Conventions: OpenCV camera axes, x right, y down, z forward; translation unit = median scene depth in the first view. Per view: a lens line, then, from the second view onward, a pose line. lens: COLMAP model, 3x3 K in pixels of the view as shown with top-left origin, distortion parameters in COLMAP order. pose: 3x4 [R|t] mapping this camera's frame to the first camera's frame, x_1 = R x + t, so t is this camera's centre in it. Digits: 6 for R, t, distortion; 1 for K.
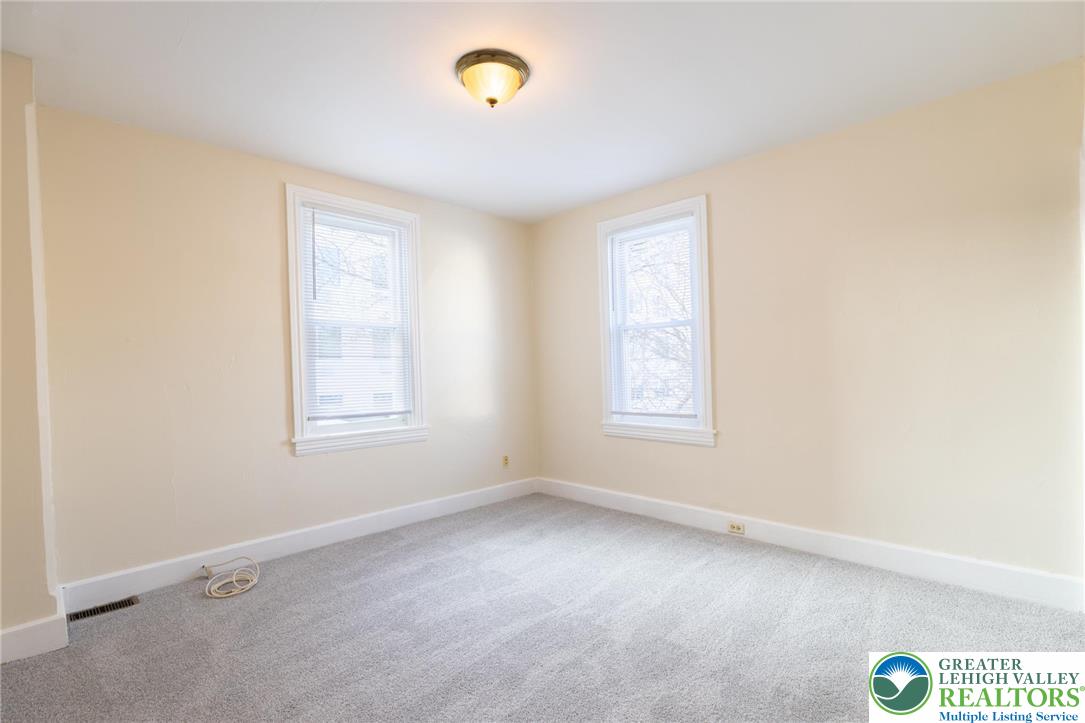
lens RADIAL K [[533.0, 0, 542.5], [0, 533.0, 361.5], [0, 0, 1]] dist [-0.000251, 0.000240]
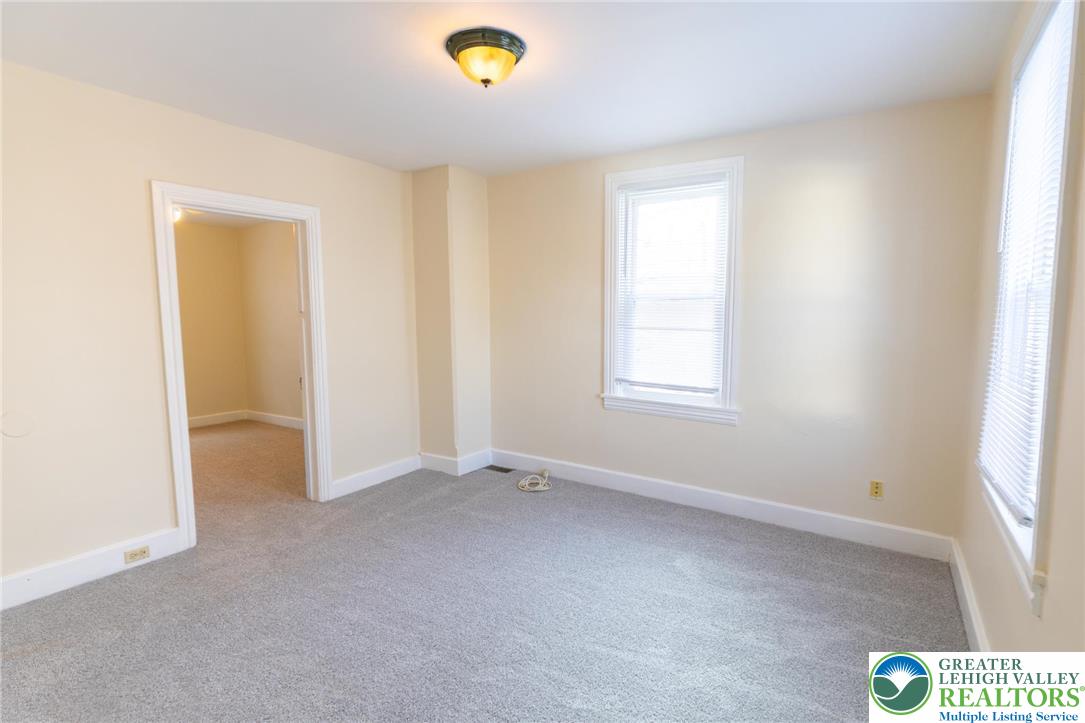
lens RADIAL K [[533.0, 0, 542.5], [0, 533.0, 361.5], [0, 0, 1]] dist [-0.000251, 0.000240]
pose [[0.176261, 0.120245, -0.976971, 0.672682], [0.006358, 0.992351, 0.123285, -0.077447], [0.984323, -0.027942, 0.174148, 0.657304]]
